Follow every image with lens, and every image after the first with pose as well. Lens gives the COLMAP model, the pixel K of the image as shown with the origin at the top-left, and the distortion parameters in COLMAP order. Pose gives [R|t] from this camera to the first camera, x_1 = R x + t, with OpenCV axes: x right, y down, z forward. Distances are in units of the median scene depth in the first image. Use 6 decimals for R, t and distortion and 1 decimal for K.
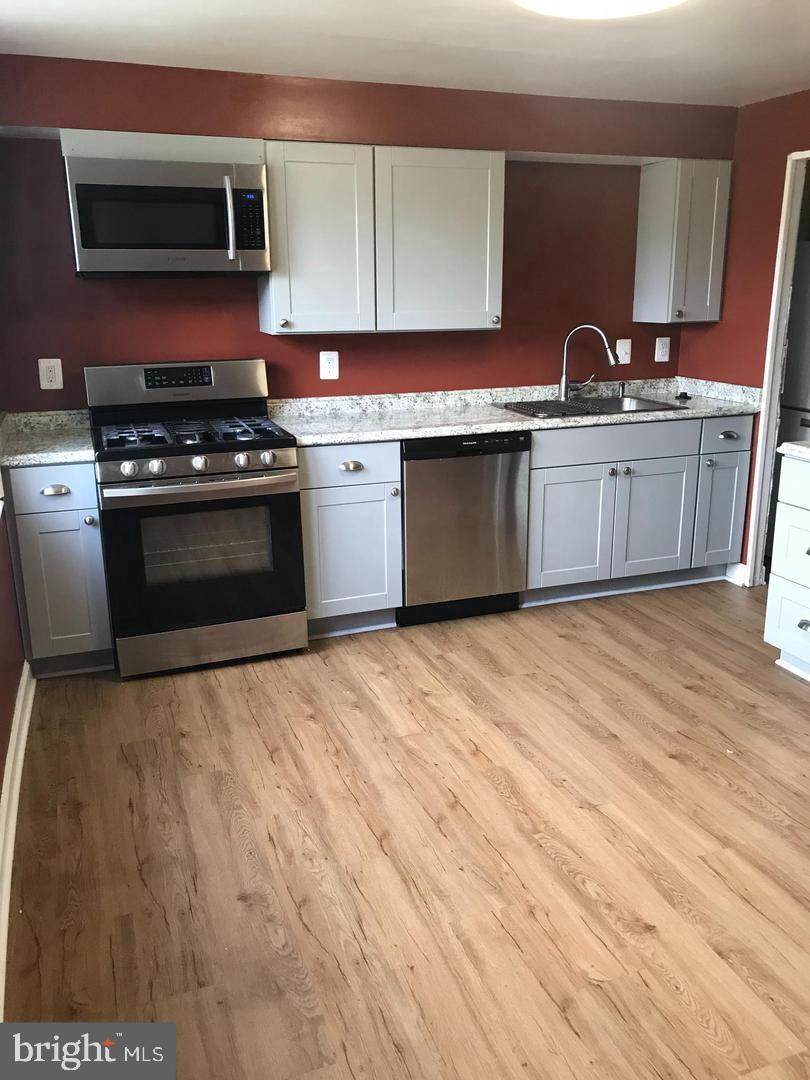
lens RADIAL K [[884.5, 0, 405.6], [0, 884.5, 538.7], [0, 0, 1]] dist [0.011821, -0.000830]
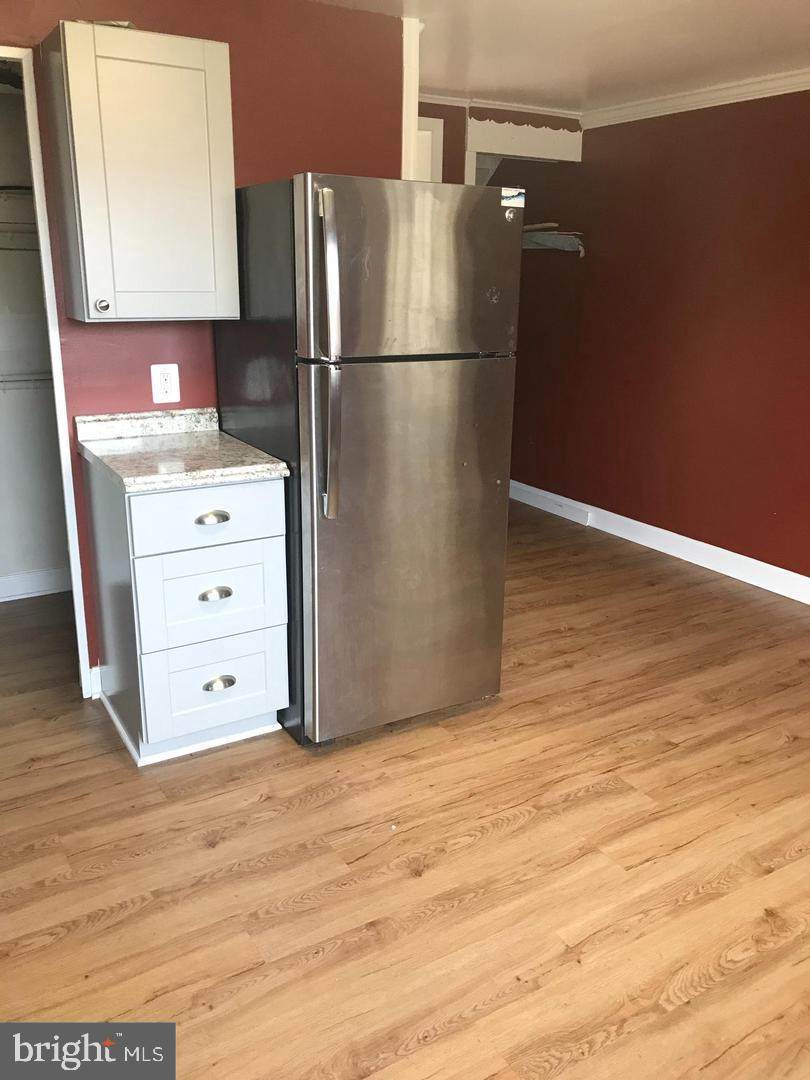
lens RADIAL K [[884.5, 0, 404.0], [0, 884.5, 539.3], [0, 0, 1]] dist [0.011821, -0.000830]
pose [[-0.187400, -0.289686, 0.938596, -0.346987], [0.260706, 0.906588, 0.331860, -0.285466], [-0.947055, 0.306888, -0.094372, 1.015202]]
